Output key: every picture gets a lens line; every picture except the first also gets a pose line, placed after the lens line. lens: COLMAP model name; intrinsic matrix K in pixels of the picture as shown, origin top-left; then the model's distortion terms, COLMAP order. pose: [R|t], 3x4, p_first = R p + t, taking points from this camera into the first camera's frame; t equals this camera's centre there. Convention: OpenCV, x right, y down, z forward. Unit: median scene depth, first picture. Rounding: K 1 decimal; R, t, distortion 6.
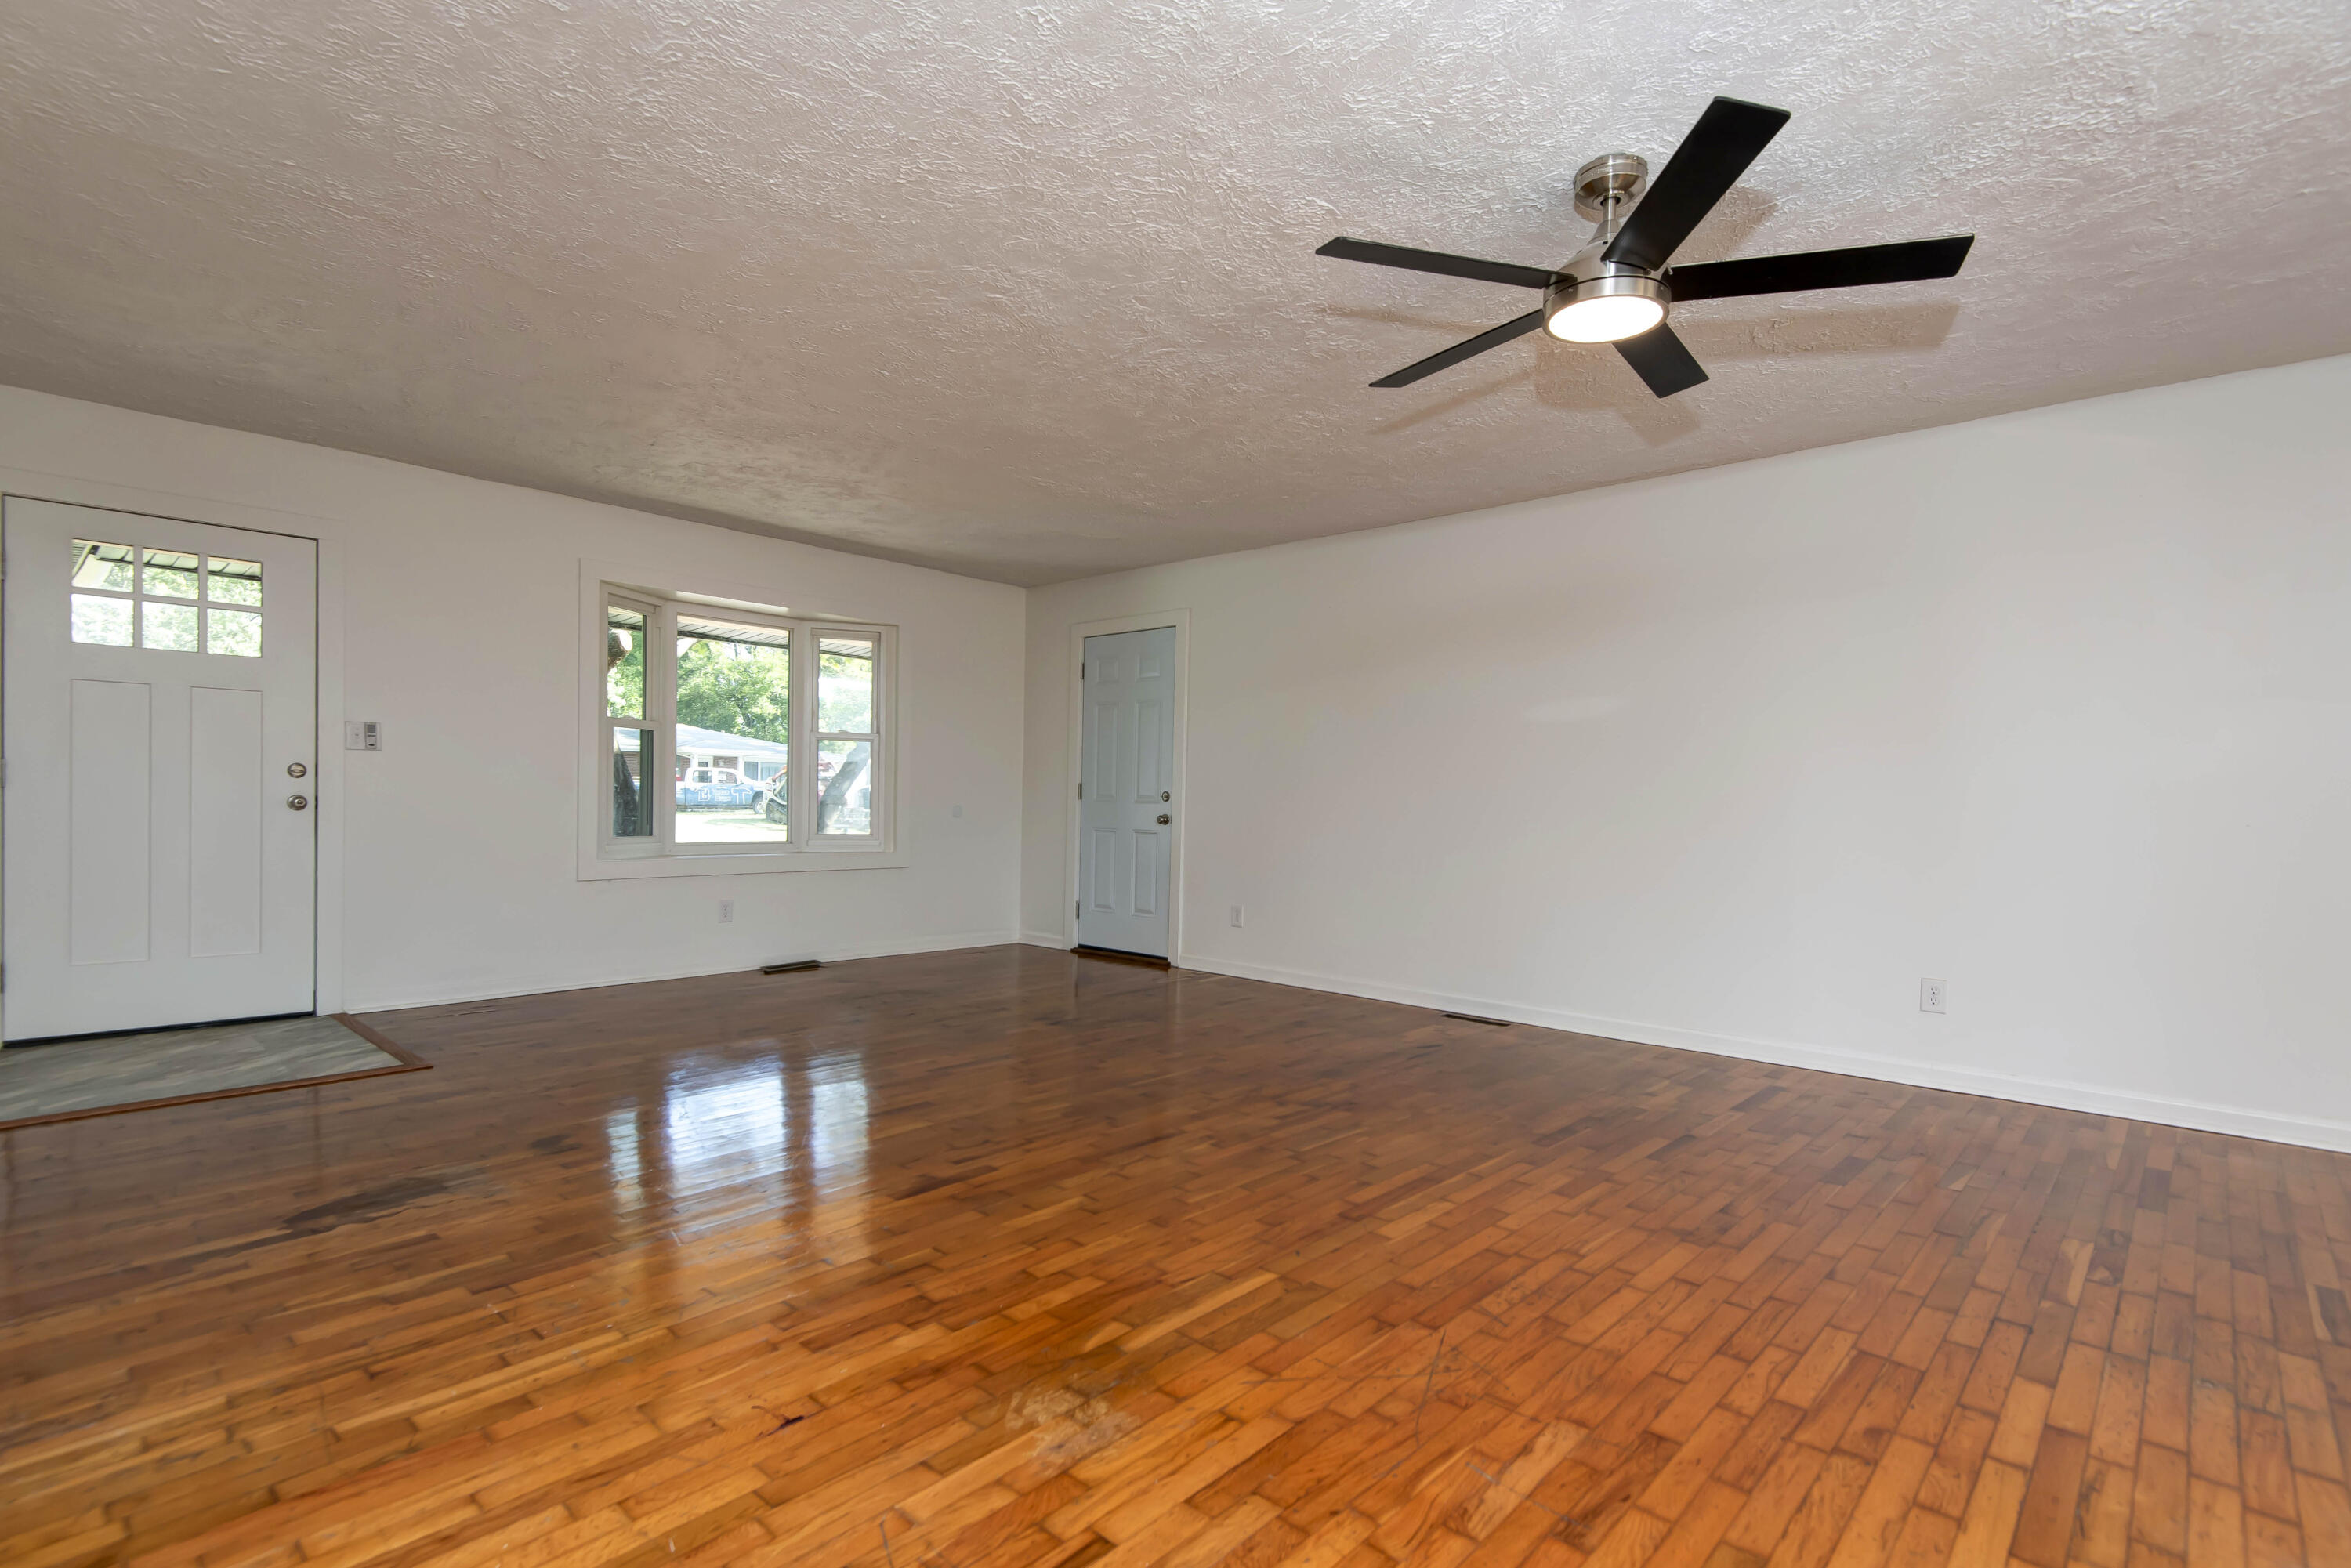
lens RADIAL K [[1166.0, 0, 1197.4], [0, 1166.0, 814.7], [0, 0, 1]] dist [0.039481, -0.025289]
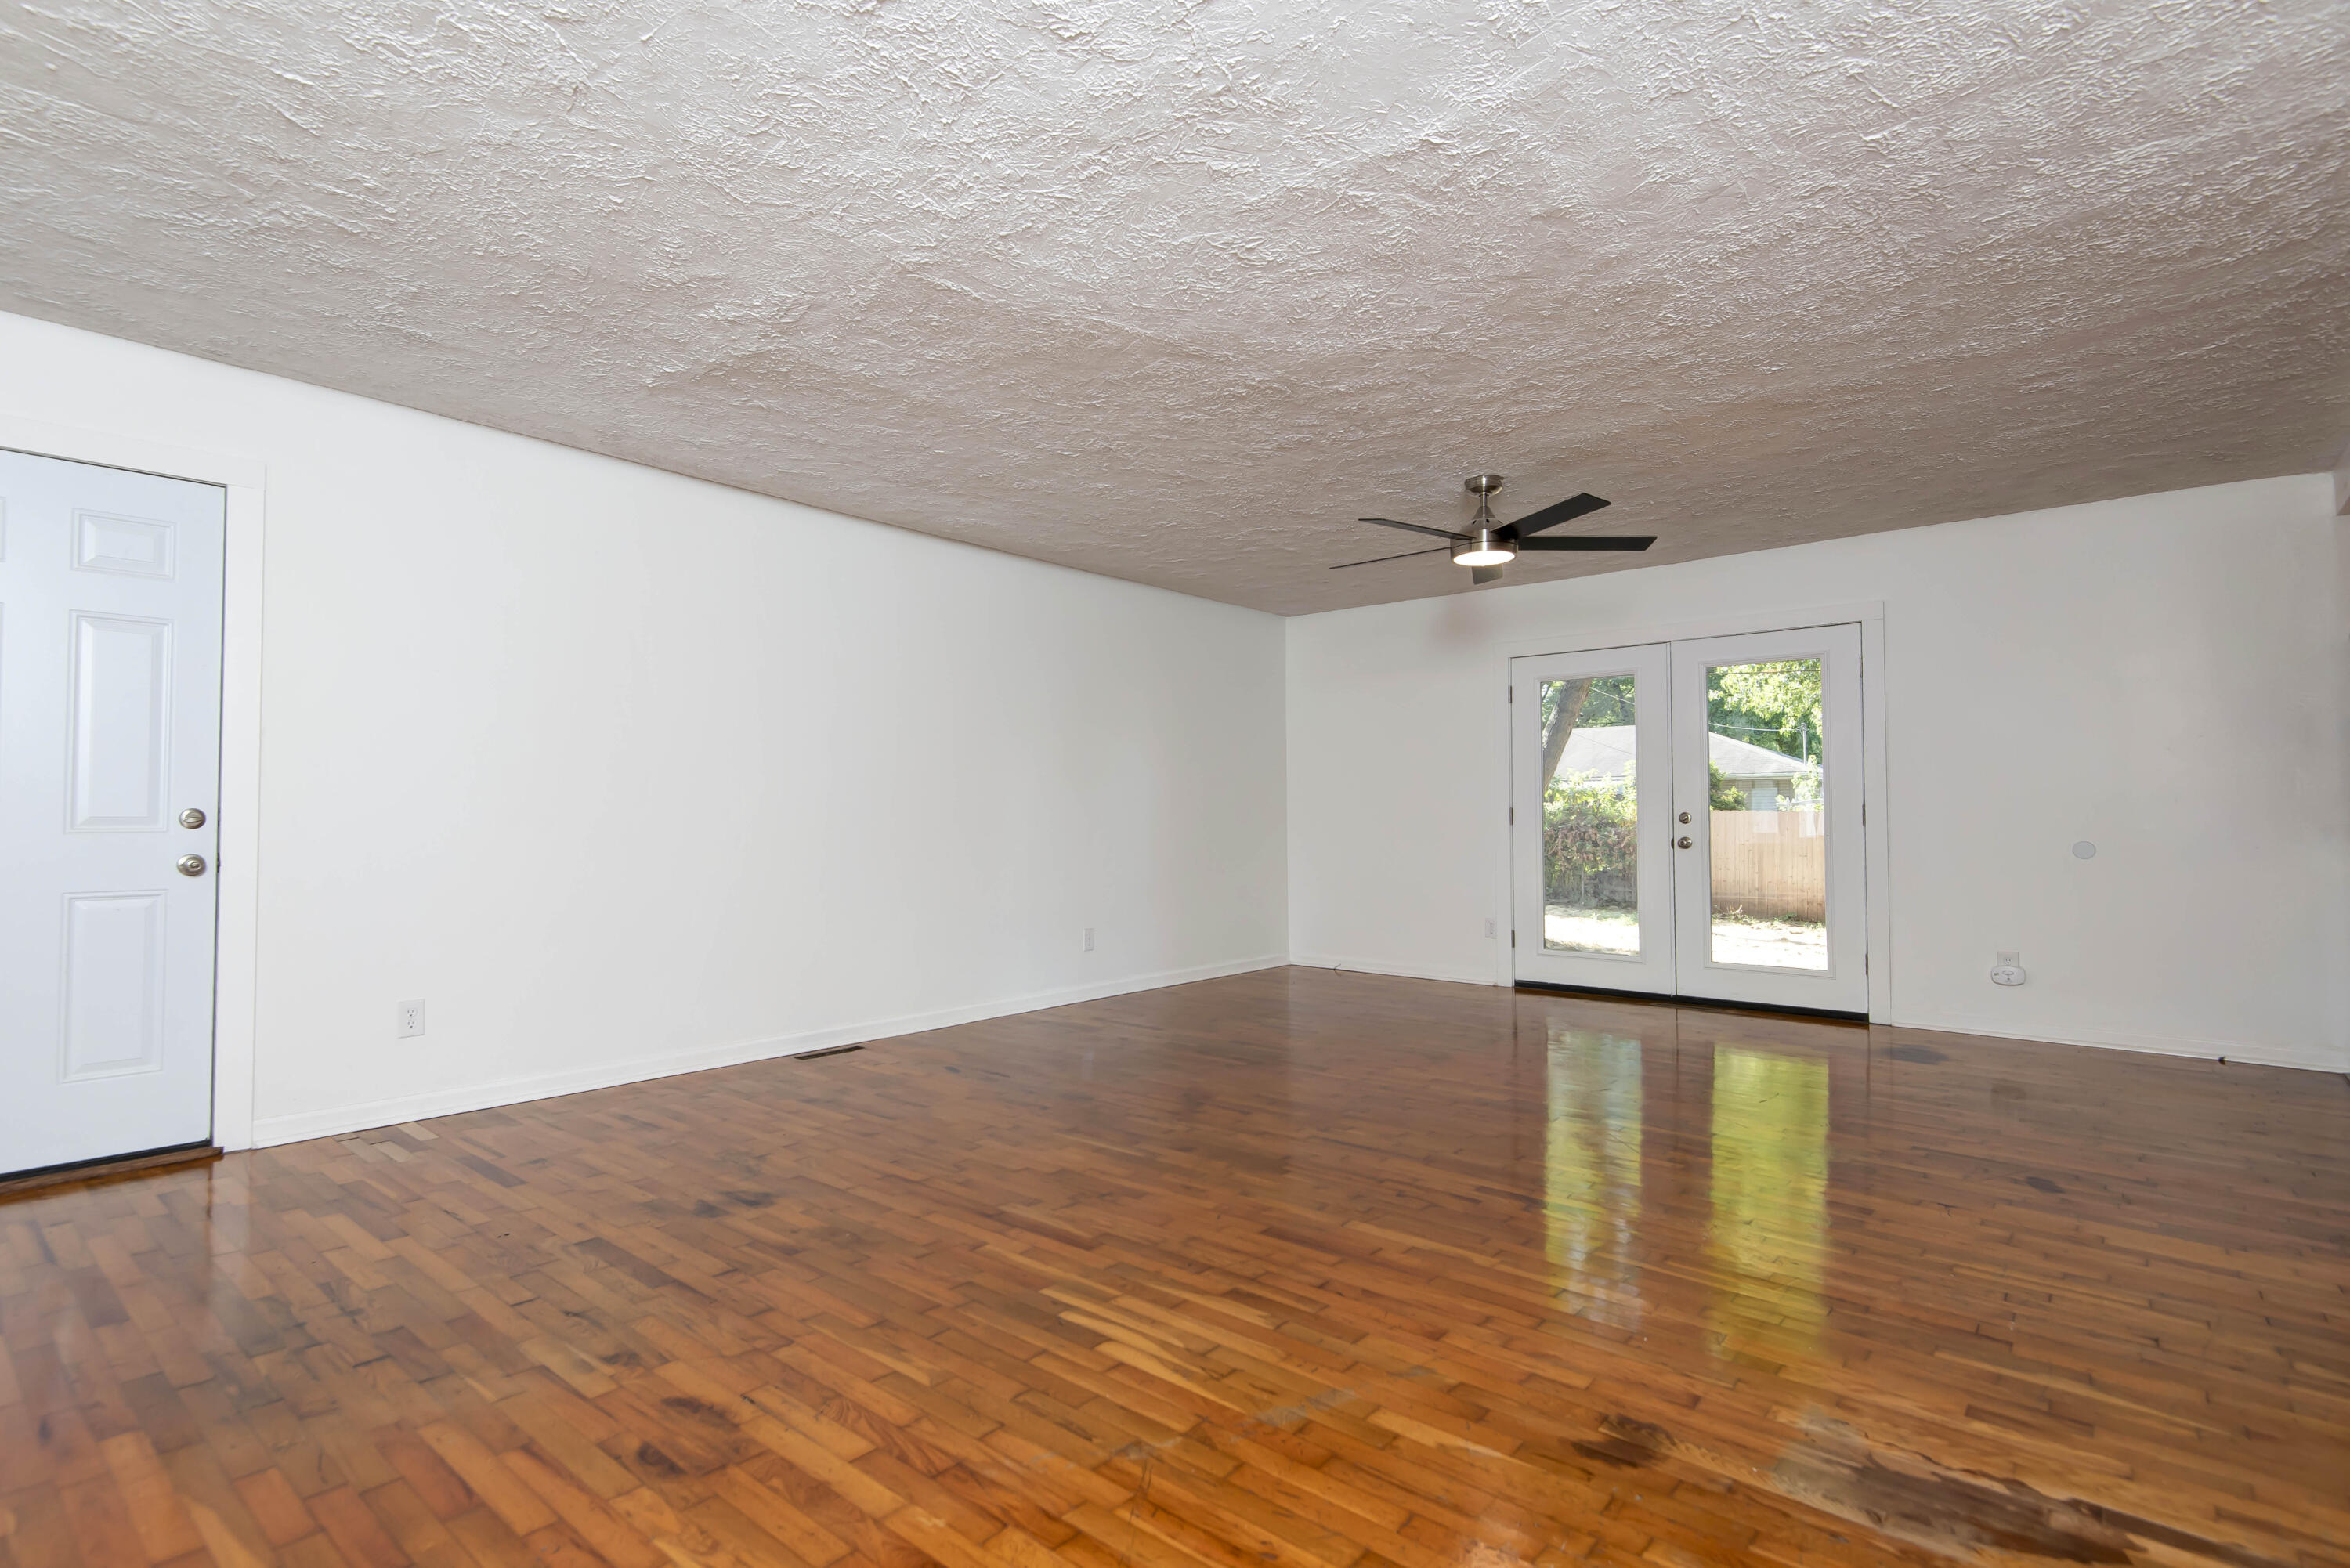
lens RADIAL K [[1124.3, 0, 1169.5], [0, 1124.3, 796.8], [0, 0, 1]] dist [0.036647, -0.021124]
pose [[-0.045609, -0.002517, 0.998956, -1.254804], [0.009311, 0.999952, 0.002945, -0.053171], [-0.998916, 0.009436, -0.045583, 1.424078]]
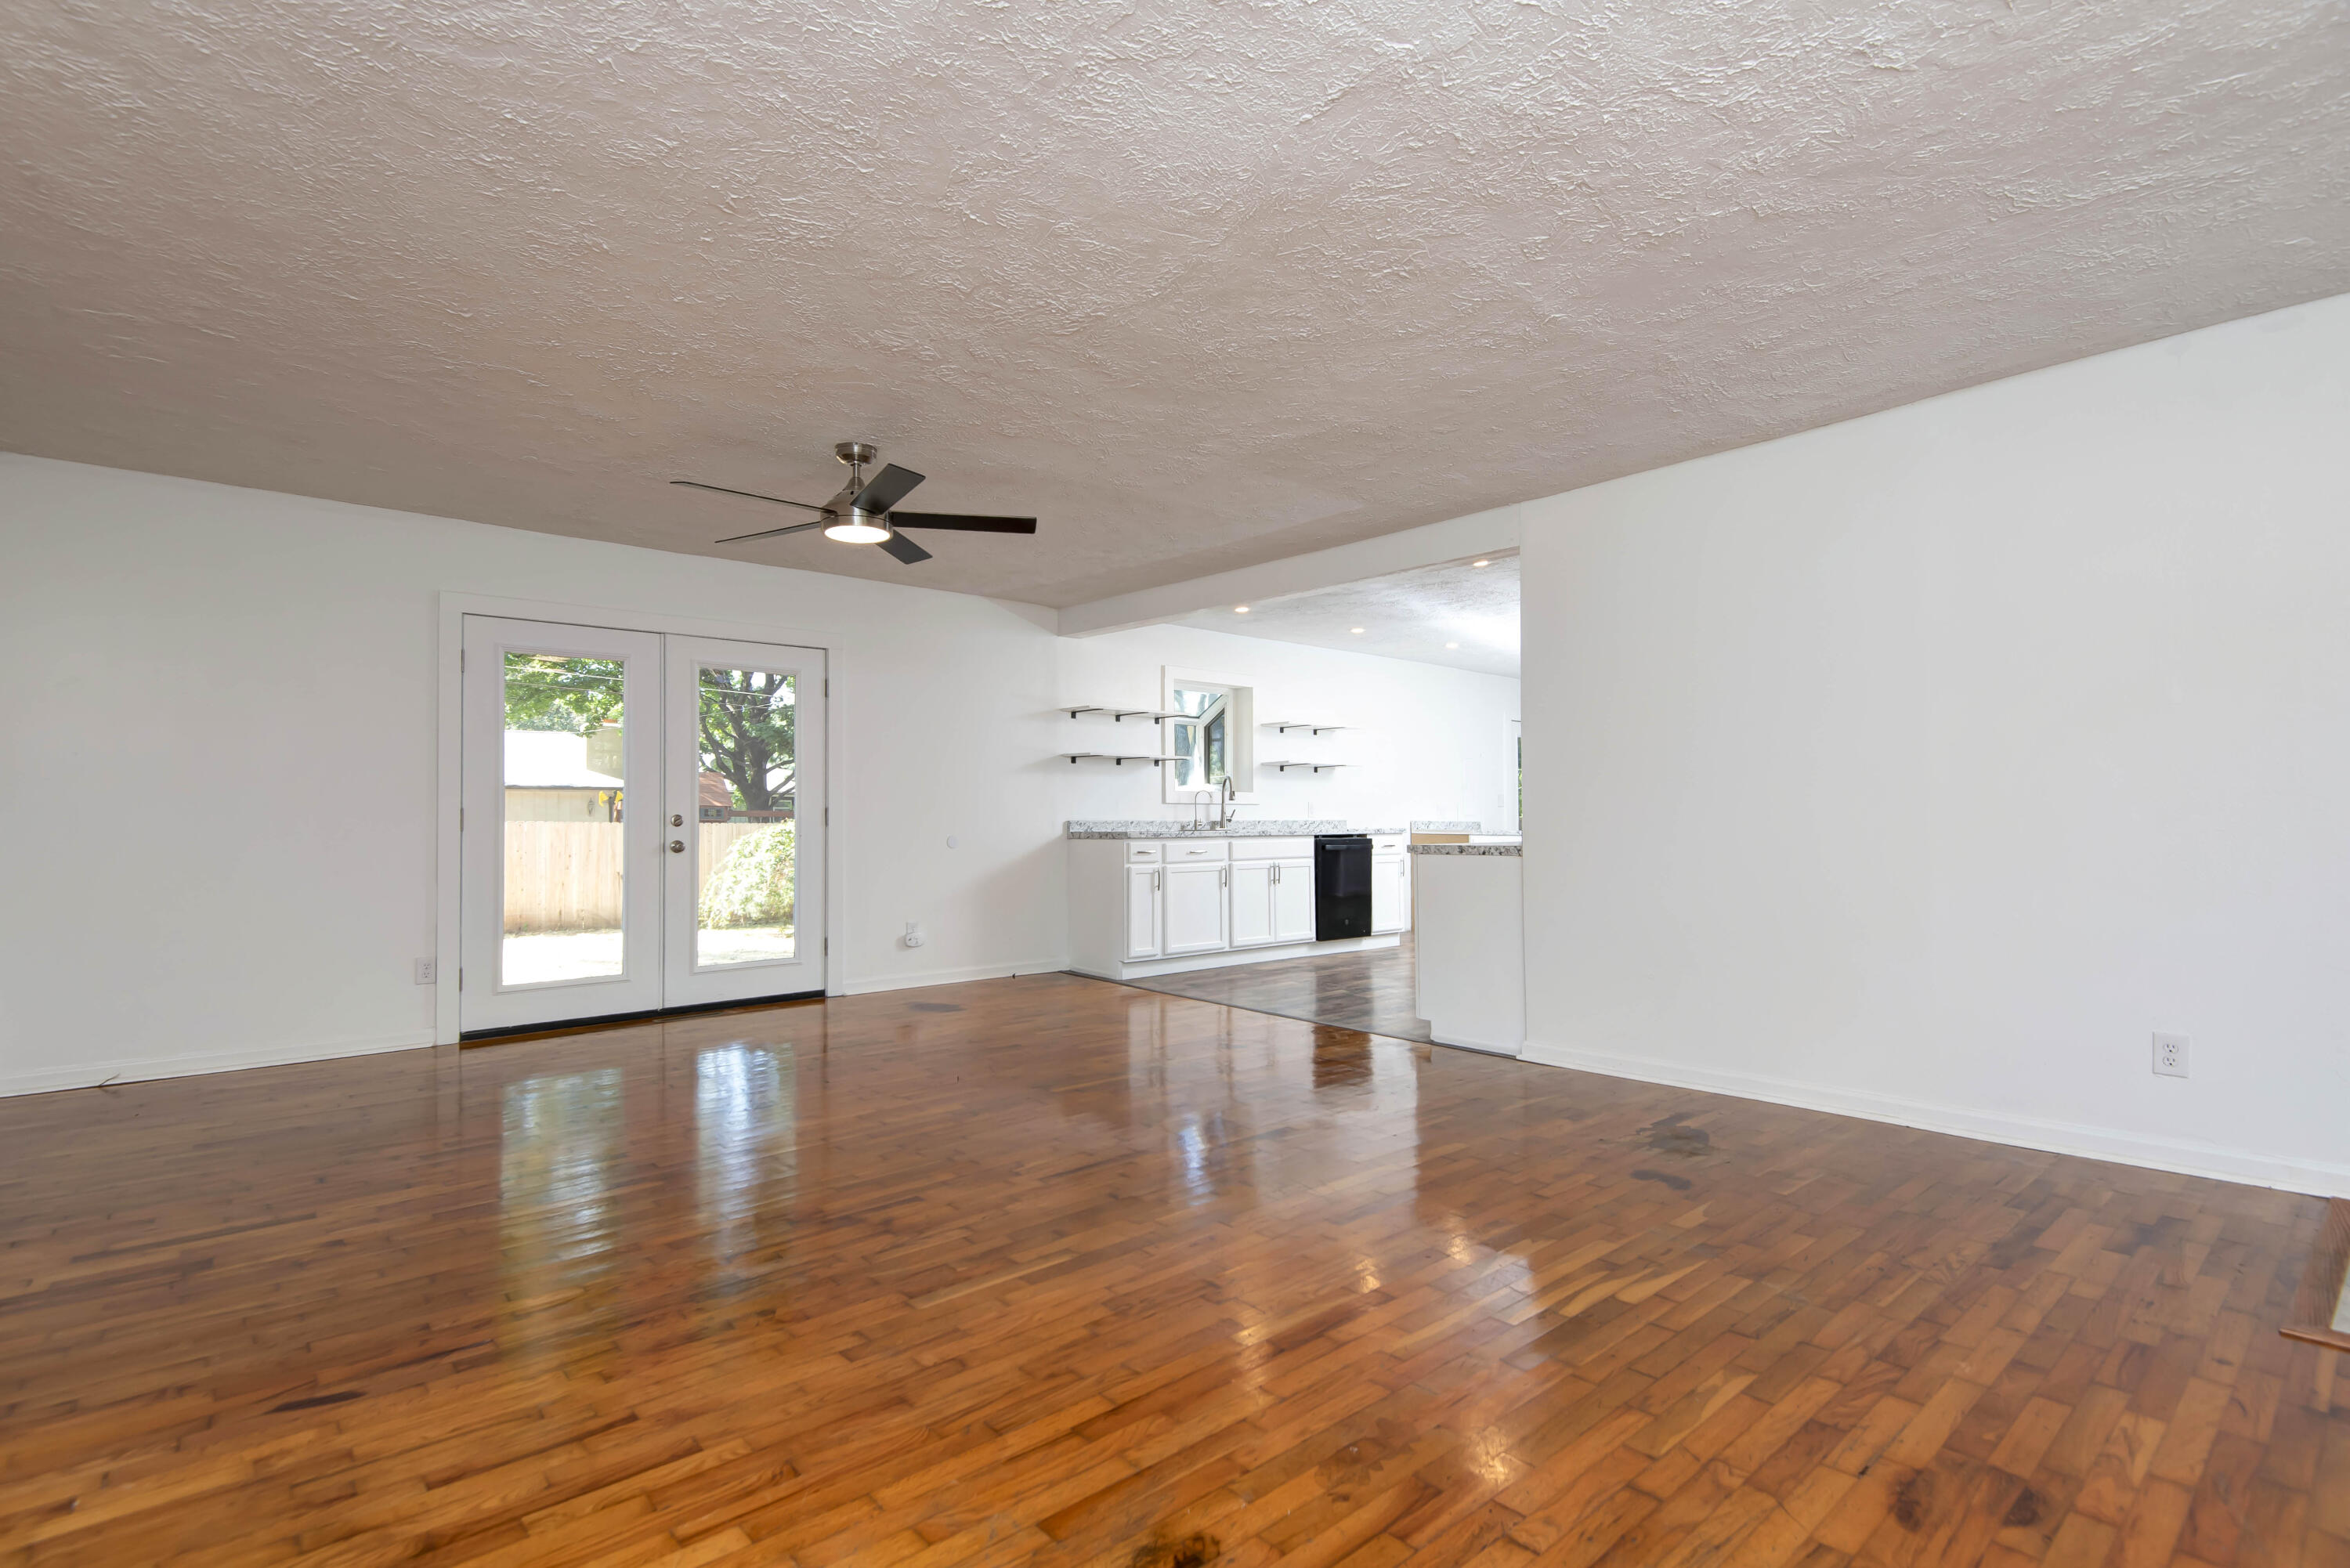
lens RADIAL K [[1124.3, 0, 1169.5], [0, 1124.3, 796.8], [0, 0, 1]] dist [0.036647, -0.021124]
pose [[-0.994204, -0.013119, 0.106704, -0.250245], [-0.013711, 0.999894, -0.004820, -0.042406], [-0.106629, -0.006255, -0.994279, 2.297732]]
